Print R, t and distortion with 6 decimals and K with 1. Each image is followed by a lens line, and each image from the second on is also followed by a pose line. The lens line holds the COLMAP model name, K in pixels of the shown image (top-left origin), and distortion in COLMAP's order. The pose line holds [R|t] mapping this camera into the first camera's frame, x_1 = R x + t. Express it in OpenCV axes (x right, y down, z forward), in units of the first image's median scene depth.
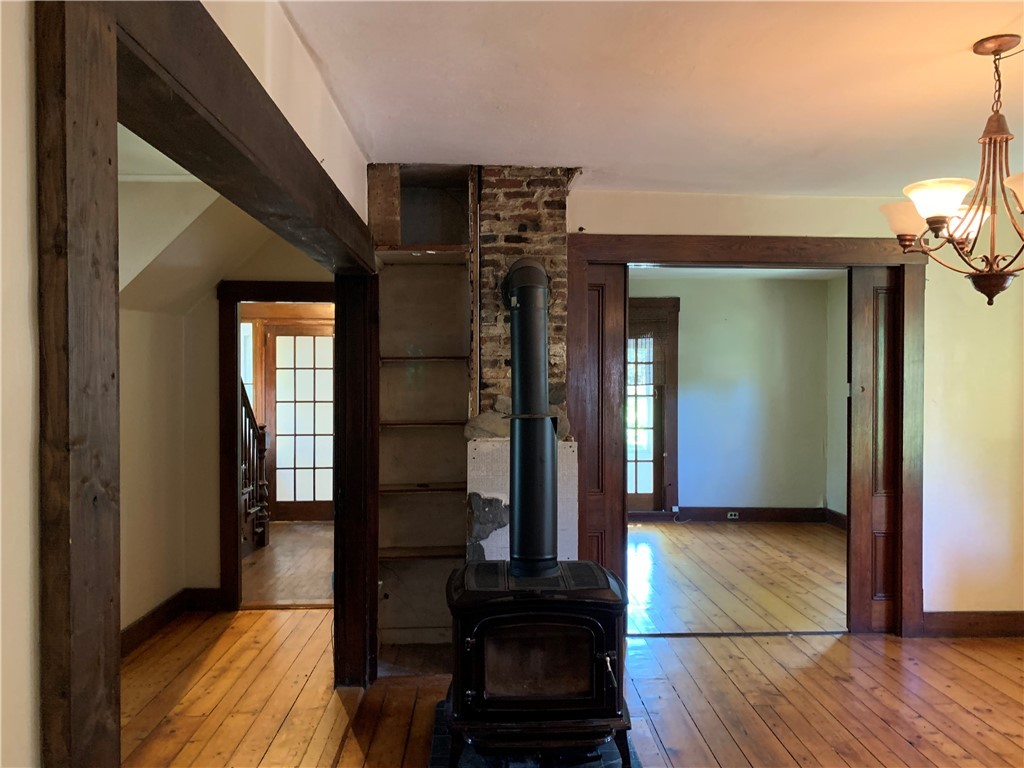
lens RADIAL K [[779.4, 0, 518.6], [0, 779.4, 376.6], [0, 0, 1]] dist [0.024054, -0.024087]
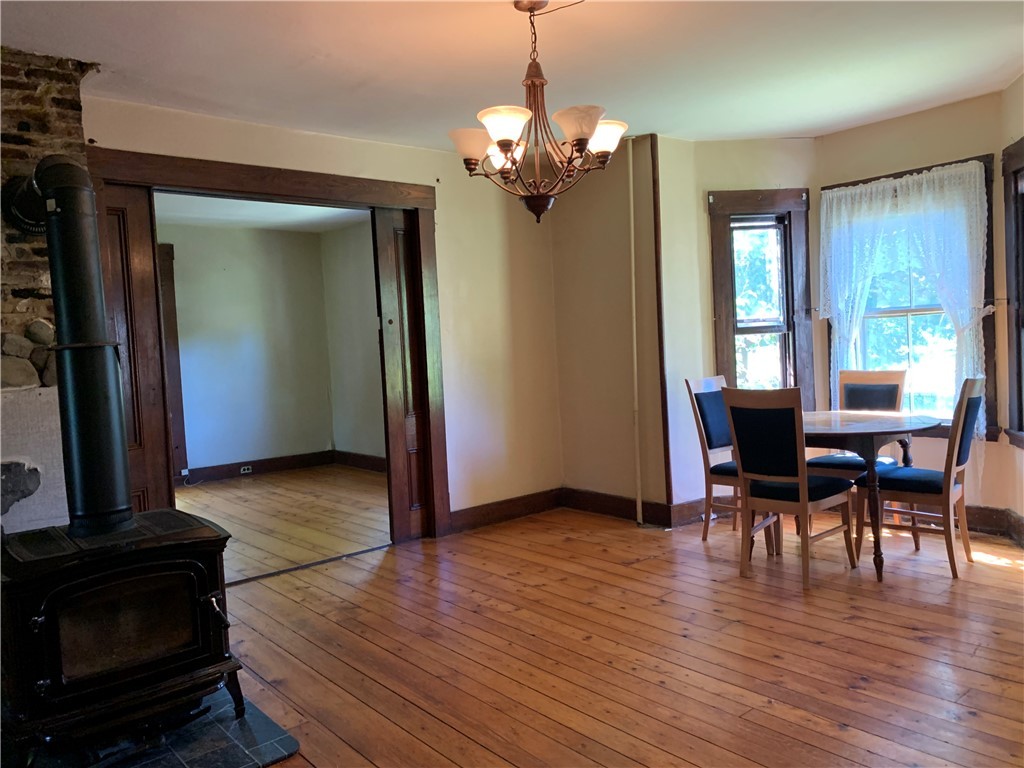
lens RADIAL K [[779.4, 0, 514.3], [0, 779.4, 369.2], [0, 0, 1]] dist [0.024054, -0.024087]
pose [[0.788991, -0.066680, 0.610776, -0.107288], [0.048003, 0.997745, 0.046917, 0.046477], [-0.612527, -0.007698, 0.790412, 0.043546]]
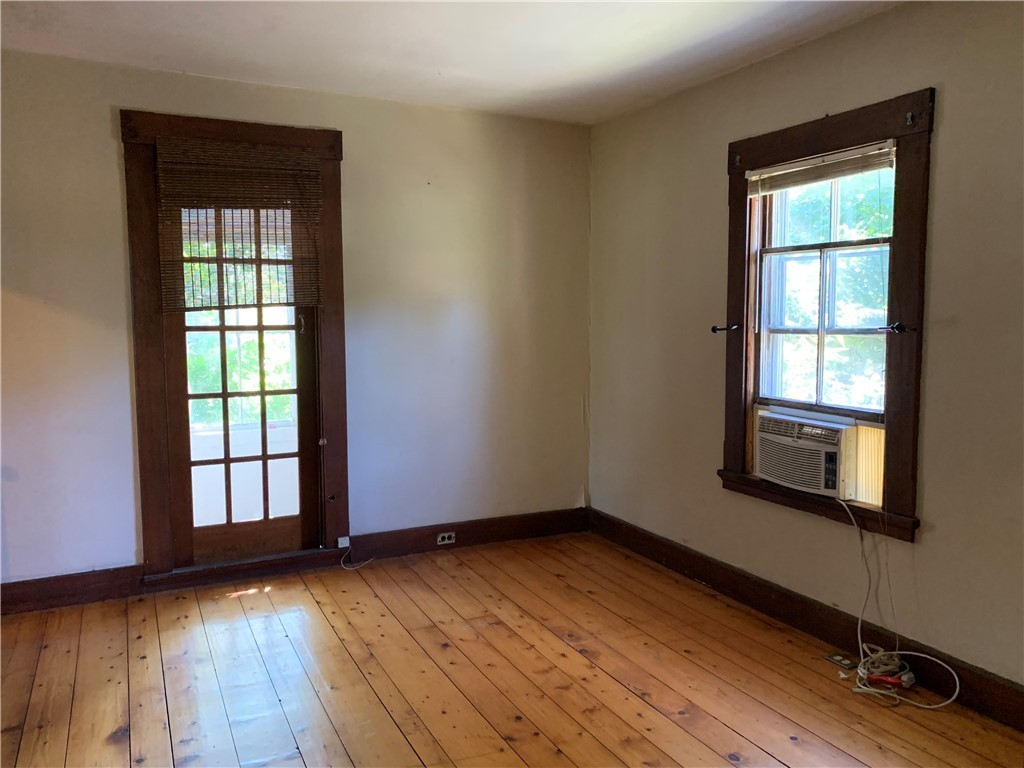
lens RADIAL K [[779.4, 0, 506.7], [0, 779.4, 386.3], [0, 0, 1]] dist [0.024054, -0.024087]
pose [[0.917323, -0.041015, 0.396025, 0.203461], [0.003031, 0.995370, 0.096066, 0.030892], [-0.398132, -0.086923, 0.913201, 1.011540]]
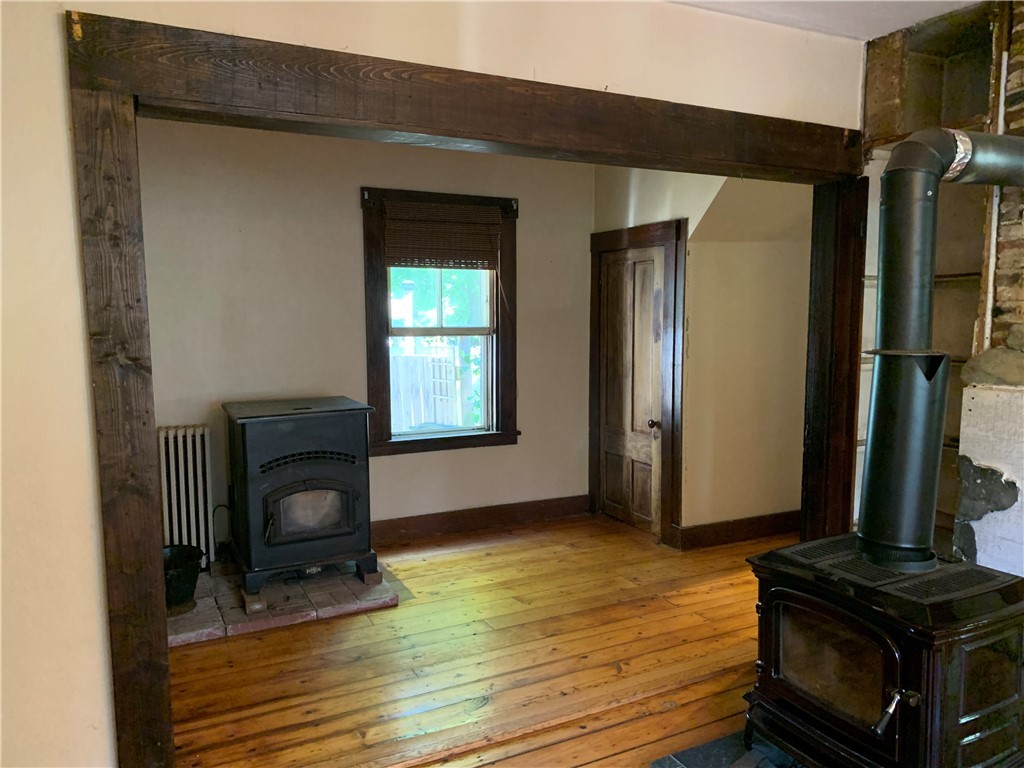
lens RADIAL K [[779.4, 0, 503.5], [0, 779.4, 385.0], [0, 0, 1]] dist [0.024054, -0.024087]
pose [[0.395740, 0.082097, -0.914686, 0.433775], [0.010601, 0.995522, 0.093939, 0.006456], [0.918302, -0.046872, 0.393097, 0.294702]]
